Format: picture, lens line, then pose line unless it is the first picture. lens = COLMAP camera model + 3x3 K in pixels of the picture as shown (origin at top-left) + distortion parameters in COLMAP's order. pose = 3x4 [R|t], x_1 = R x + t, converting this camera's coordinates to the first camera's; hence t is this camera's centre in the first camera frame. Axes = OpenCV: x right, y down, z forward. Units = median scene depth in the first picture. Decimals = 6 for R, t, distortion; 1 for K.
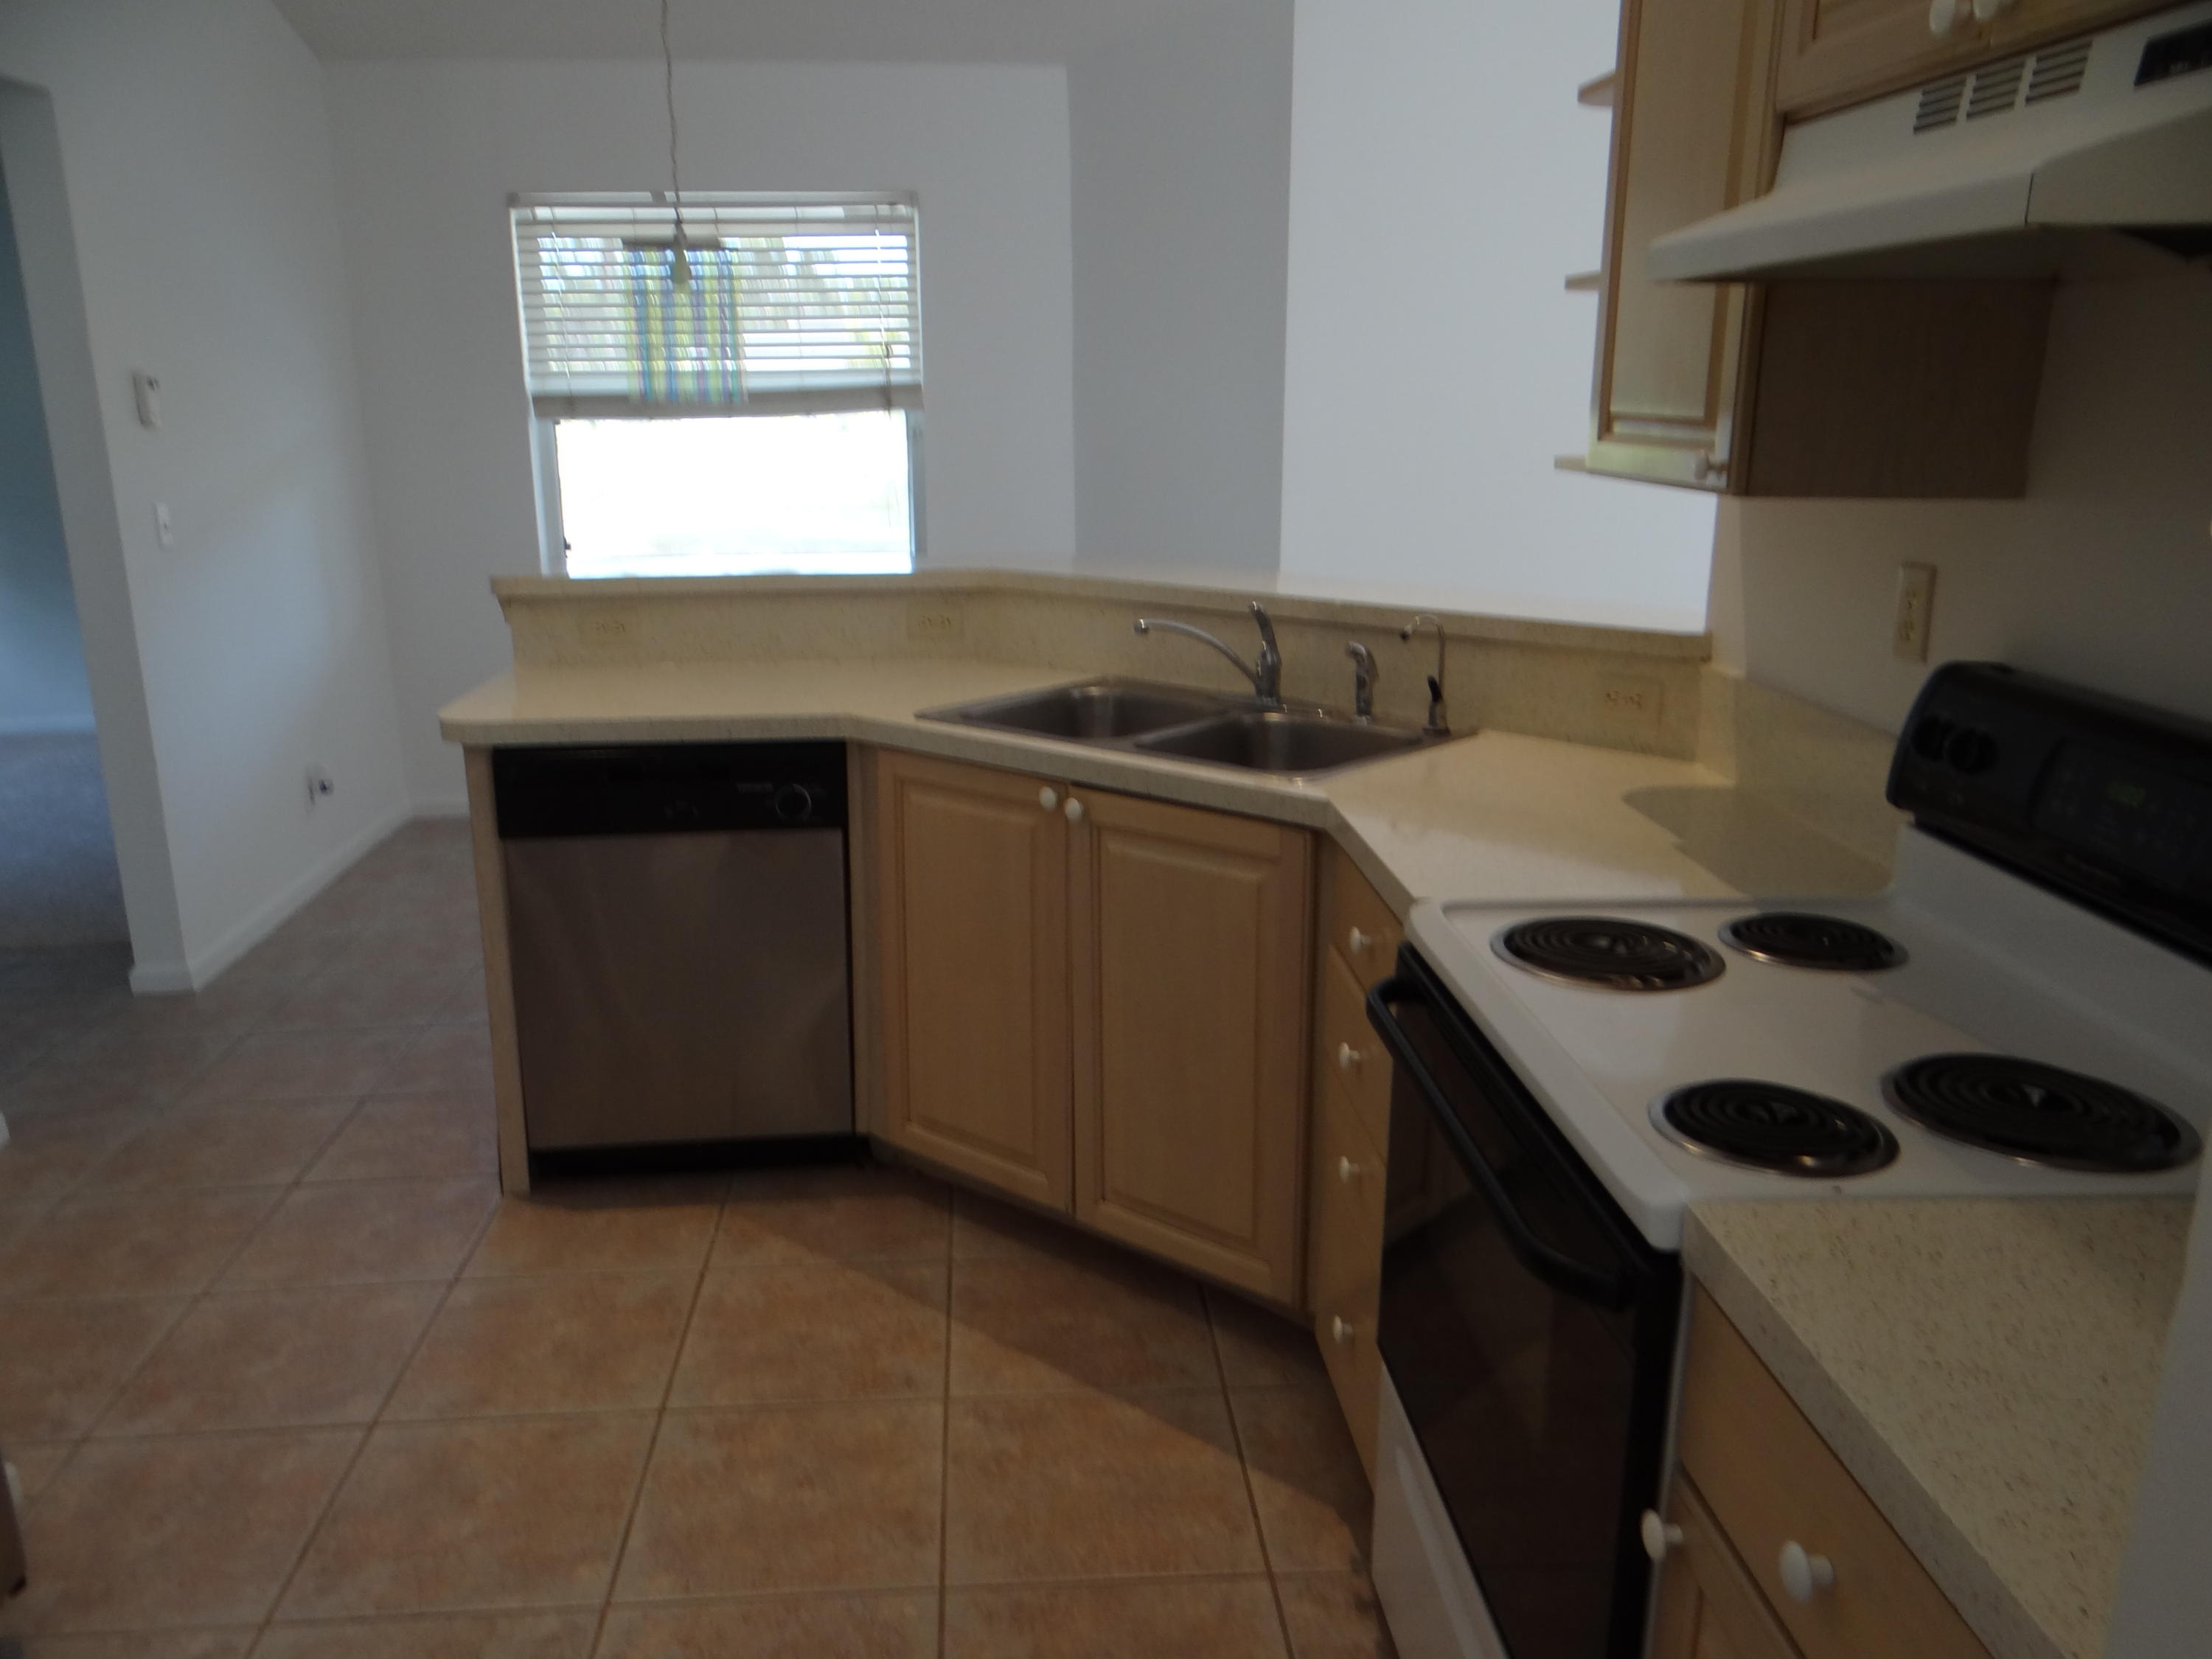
lens RADIAL K [[1769.4, 0, 1093.5], [0, 1769.4, 841.9], [0, 0, 1]] dist [0.021504, -0.022680]
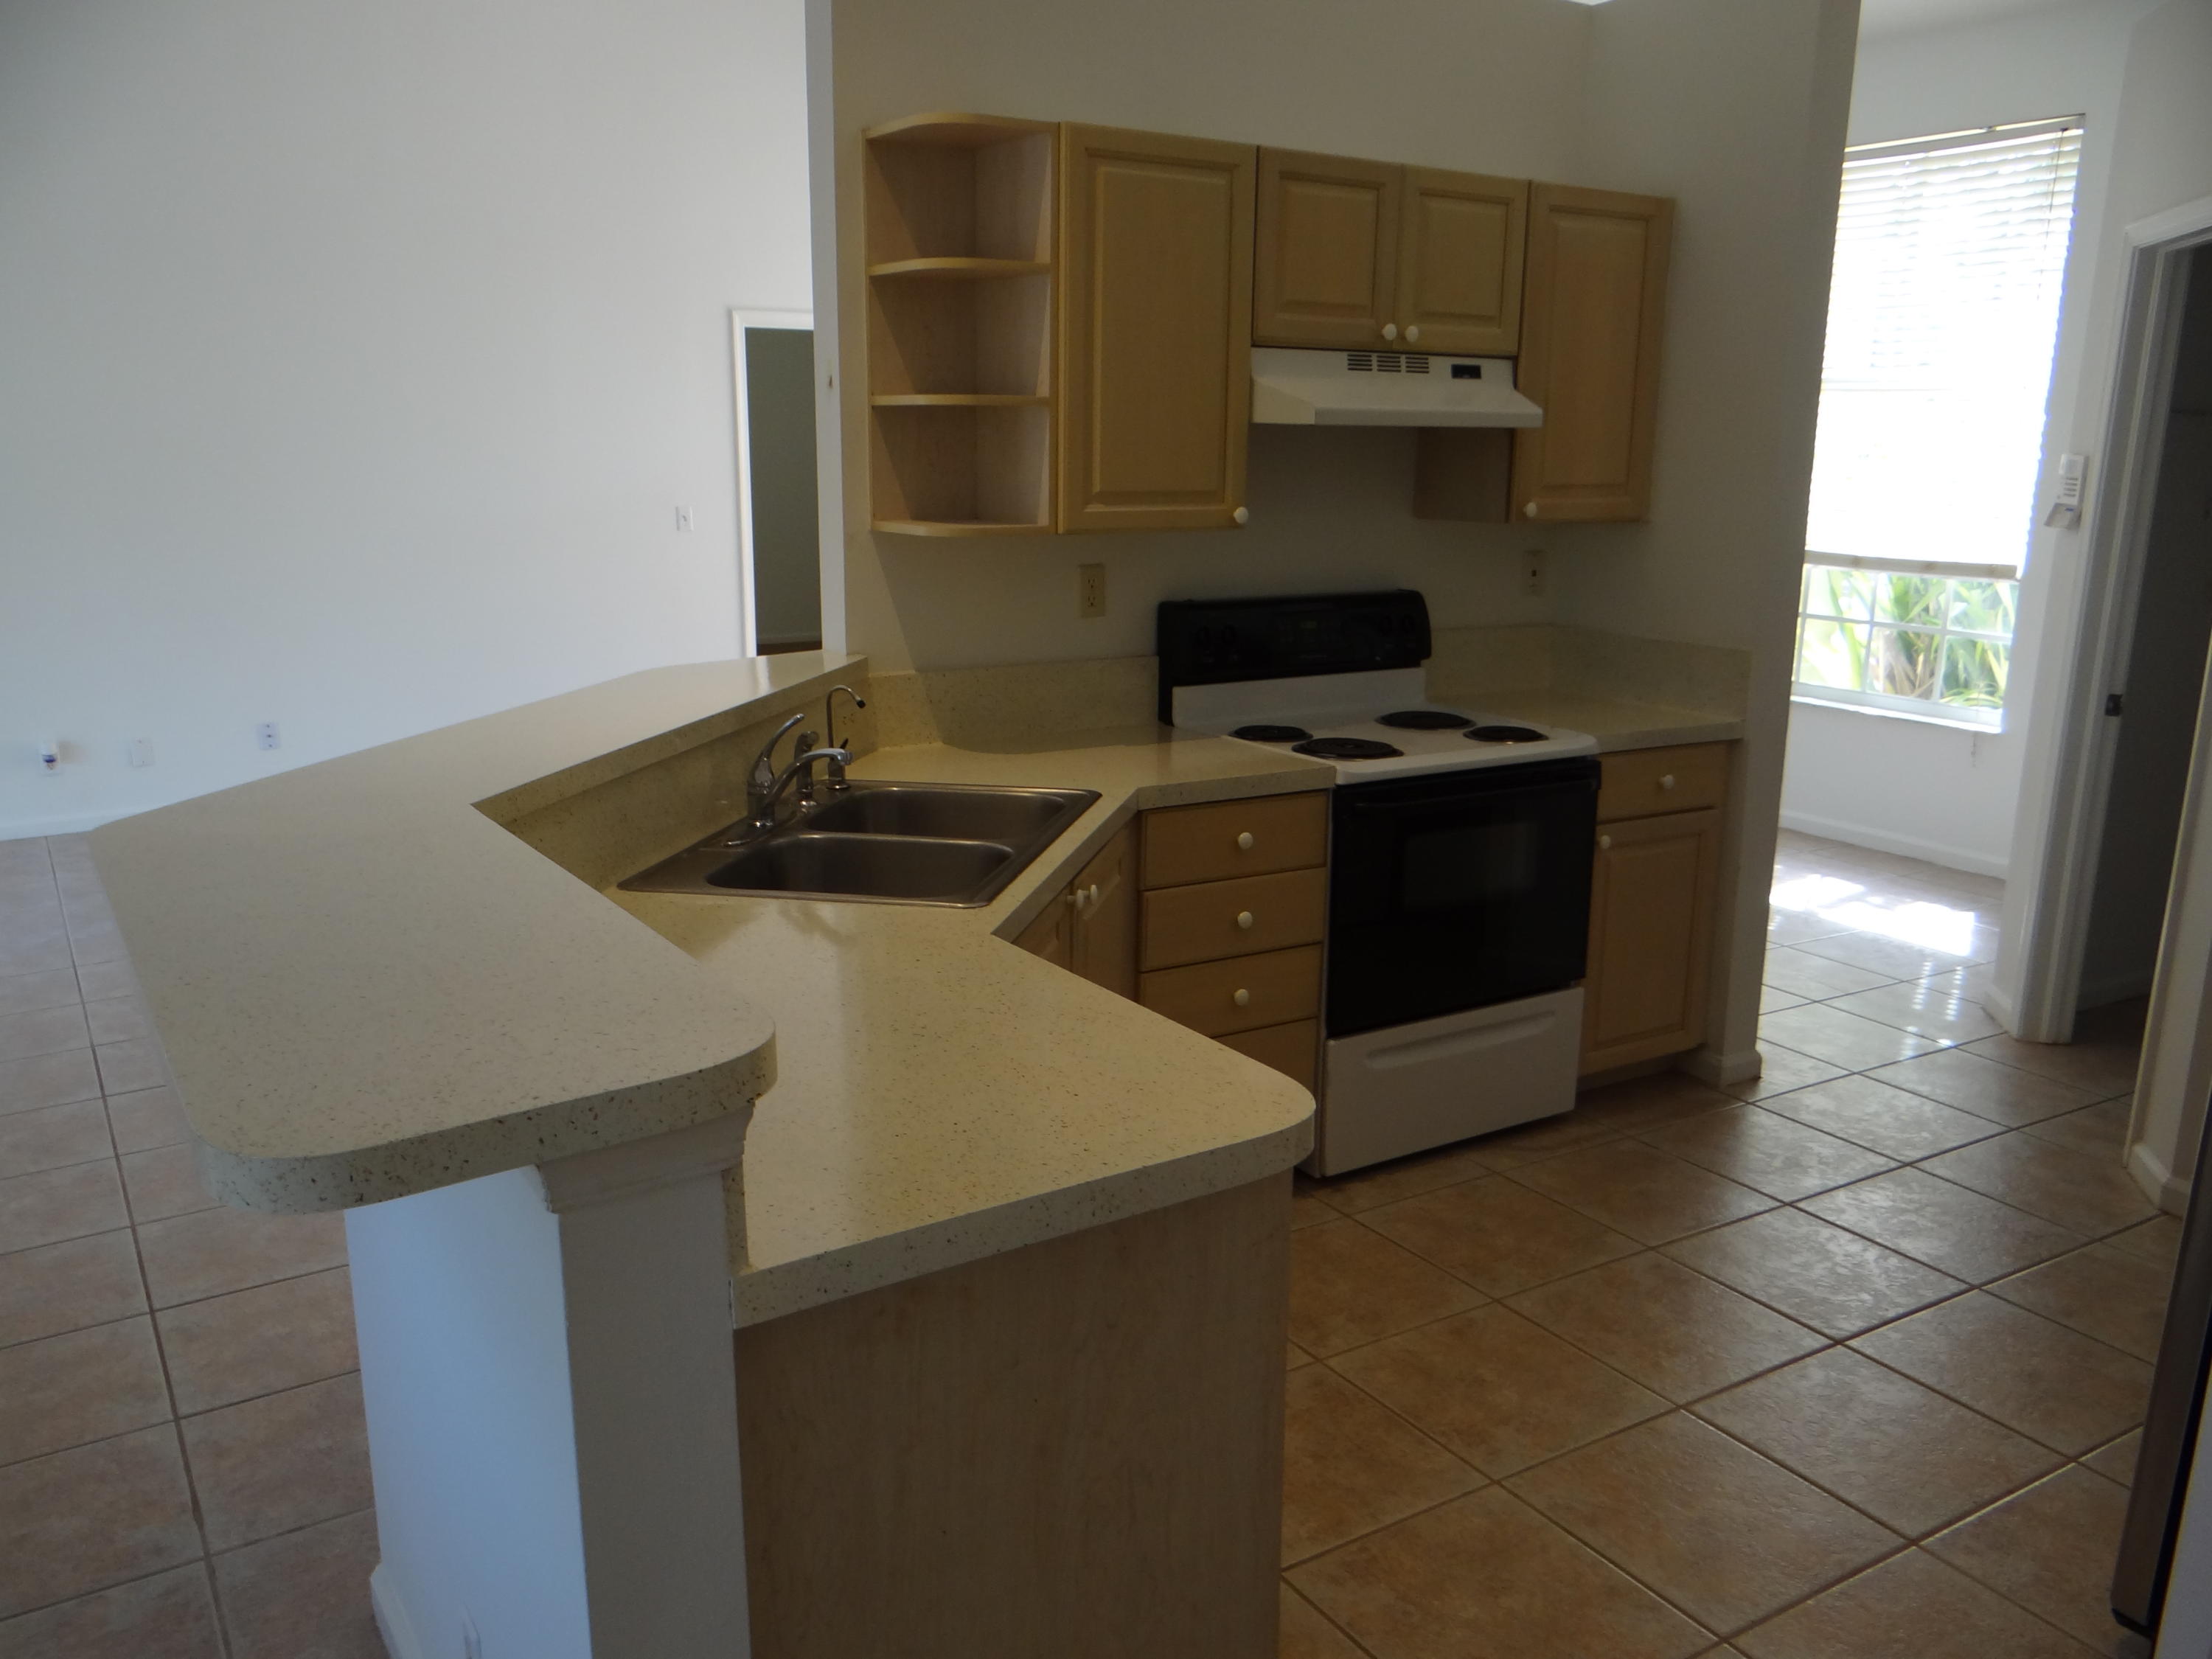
lens RADIAL K [[1769.4, 0, 1095.0], [0, 1769.4, 826.1], [0, 0, 1]] dist [0.021504, -0.022680]
pose [[-0.483050, -0.190080, 0.854712, -1.043770], [0.214516, 0.920712, 0.325994, -0.458299], [-0.848909, 0.340821, -0.403975, 1.654360]]
